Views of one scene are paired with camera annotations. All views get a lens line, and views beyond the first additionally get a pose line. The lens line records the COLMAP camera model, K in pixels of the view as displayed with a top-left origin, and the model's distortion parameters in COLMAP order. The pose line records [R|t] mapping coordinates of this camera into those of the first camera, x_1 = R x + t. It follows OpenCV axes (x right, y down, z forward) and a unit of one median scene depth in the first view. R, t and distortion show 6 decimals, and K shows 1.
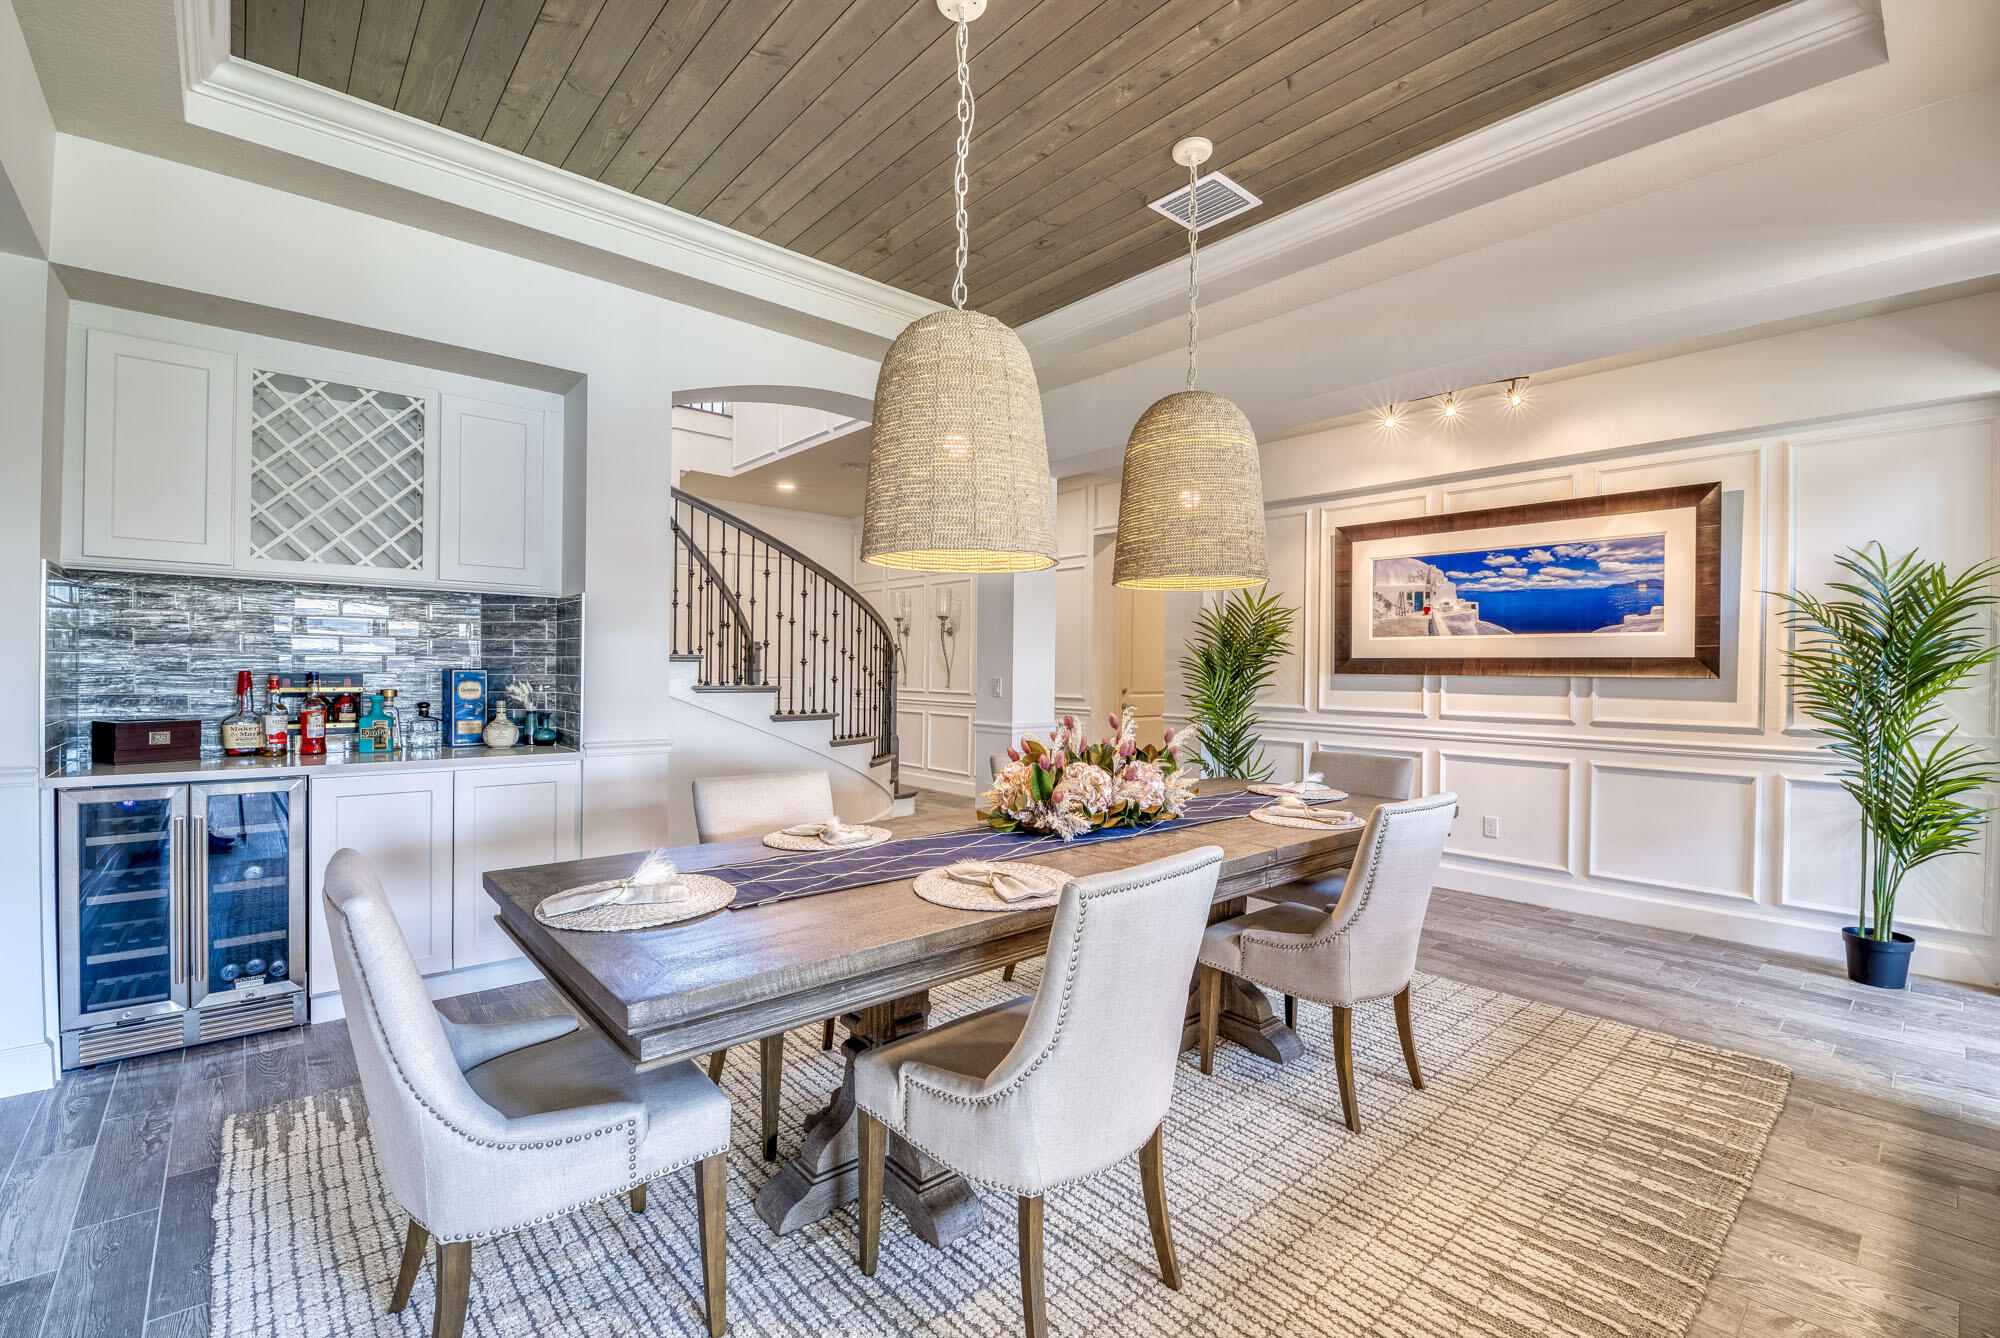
lens RADIAL K [[861.9, 0, 986.7], [0, 861.9, 679.6], [0, 0, 1]] dist [-0.009515, -0.001751]
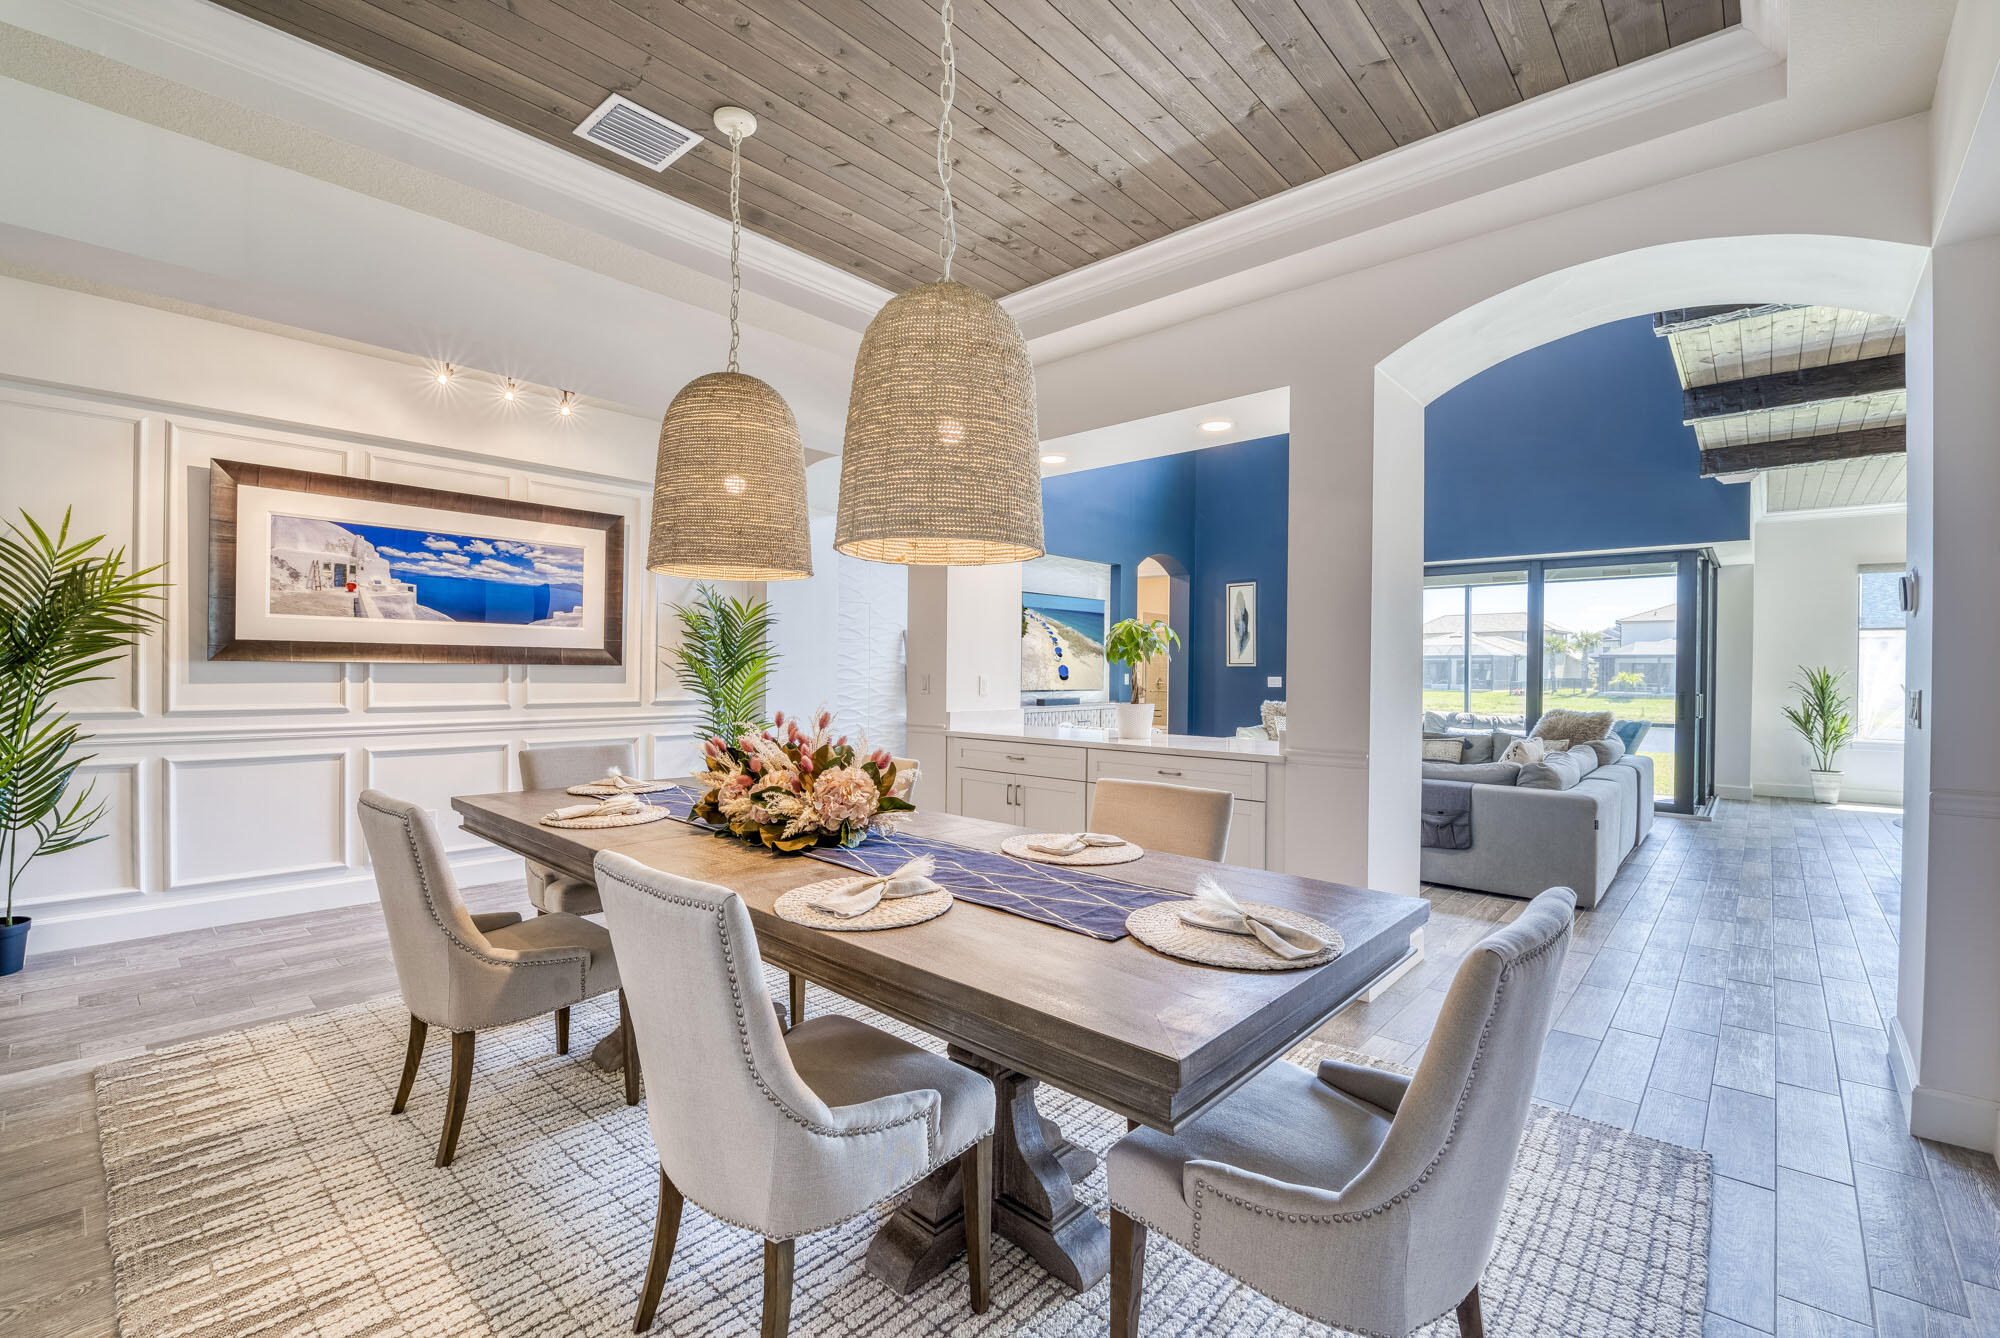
lens RADIAL K [[861.9, 0, 993.1], [0, 861.9, 672.0], [0, 0, 1]] dist [-0.009515, -0.001751]
pose [[-0.114253, -0.016730, 0.993311, -0.434299], [-0.004348, 0.999857, 0.016340, -0.013101], [-0.993442, -0.002452, -0.114309, 0.484634]]
